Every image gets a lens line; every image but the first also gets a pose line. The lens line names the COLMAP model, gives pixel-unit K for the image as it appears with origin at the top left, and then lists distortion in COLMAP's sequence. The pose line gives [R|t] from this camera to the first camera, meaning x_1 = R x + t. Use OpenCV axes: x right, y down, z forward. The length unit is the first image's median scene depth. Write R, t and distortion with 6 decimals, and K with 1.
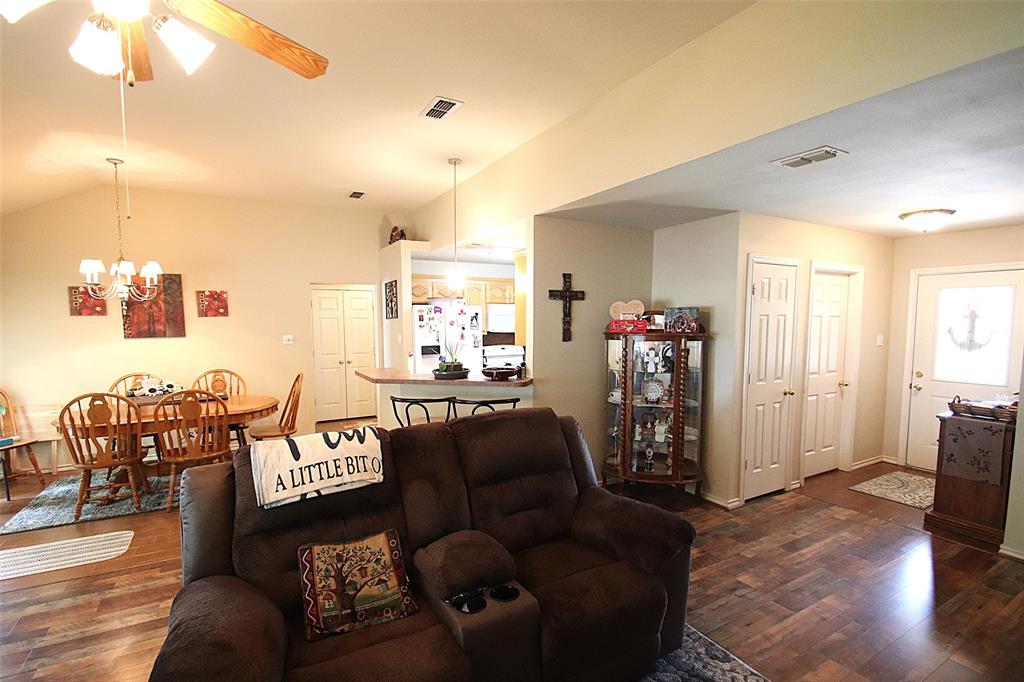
lens RADIAL K [[476.2, 0, 515.3], [0, 476.2, 358.8], [0, 0, 1]] dist [0.009768, -0.012917]
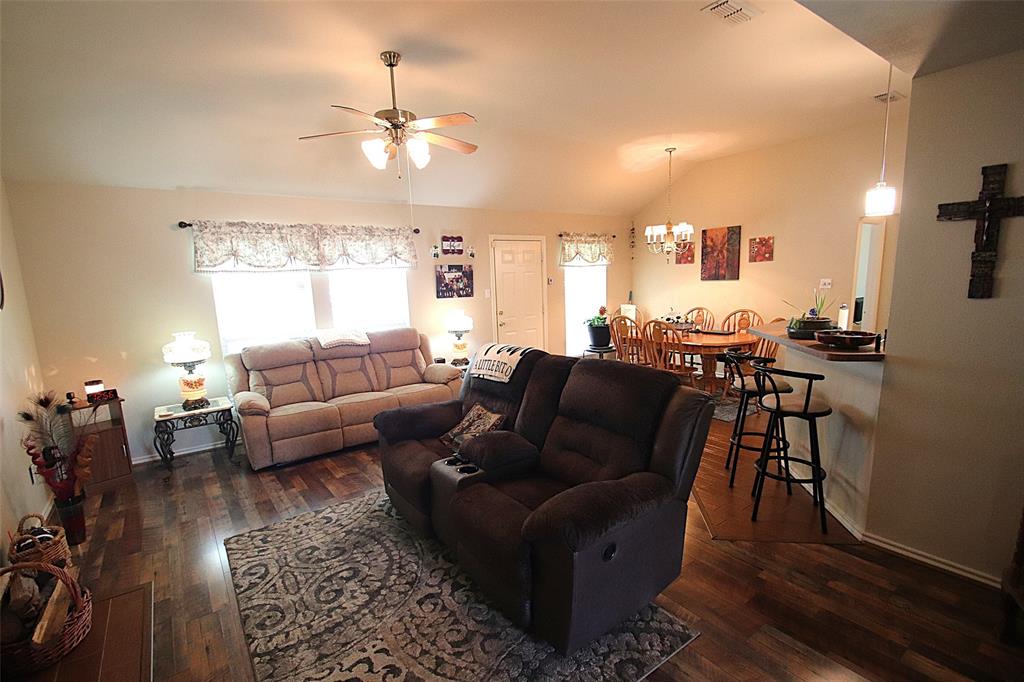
lens RADIAL K [[476.2, 0, 516.2], [0, 476.2, 359.1], [0, 0, 1]] dist [0.009768, -0.012917]
pose [[0.108755, 0.174472, -0.978638, 0.453386], [-0.051026, 0.984159, 0.169786, -0.026106], [0.992758, 0.031471, 0.115935, 0.335496]]
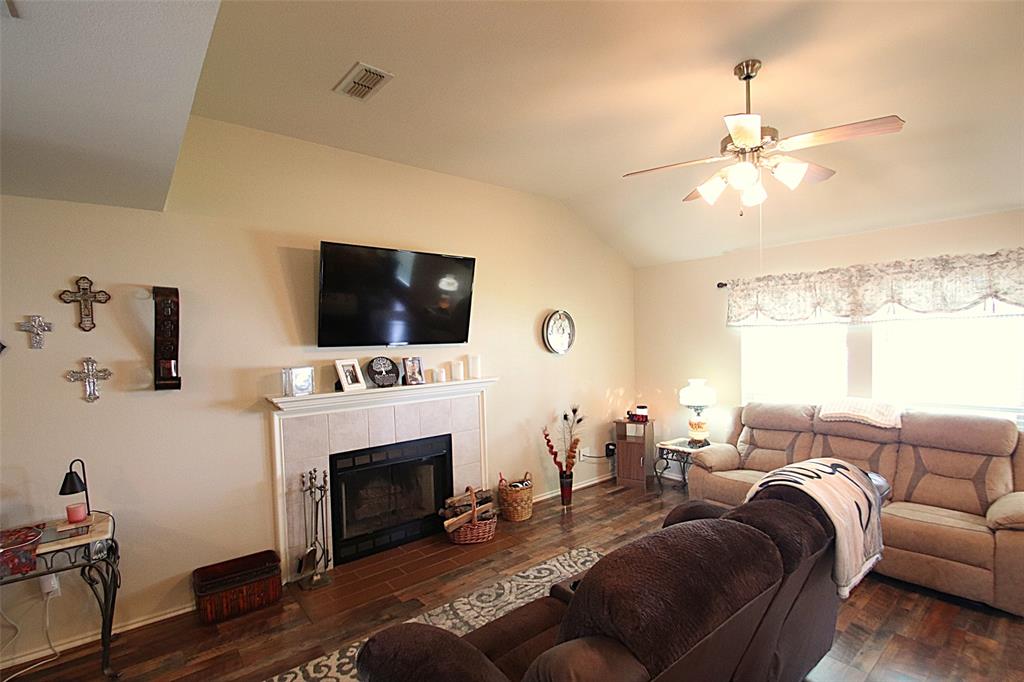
lens RADIAL K [[476.2, 0, 515.4], [0, 476.2, 359.2], [0, 0, 1]] dist [0.009768, -0.012917]
pose [[-0.986576, 0.035997, -0.159285, 0.102736], [0.015863, 0.991915, 0.125910, -0.063979], [0.162529, 0.121693, -0.979171, 0.696723]]
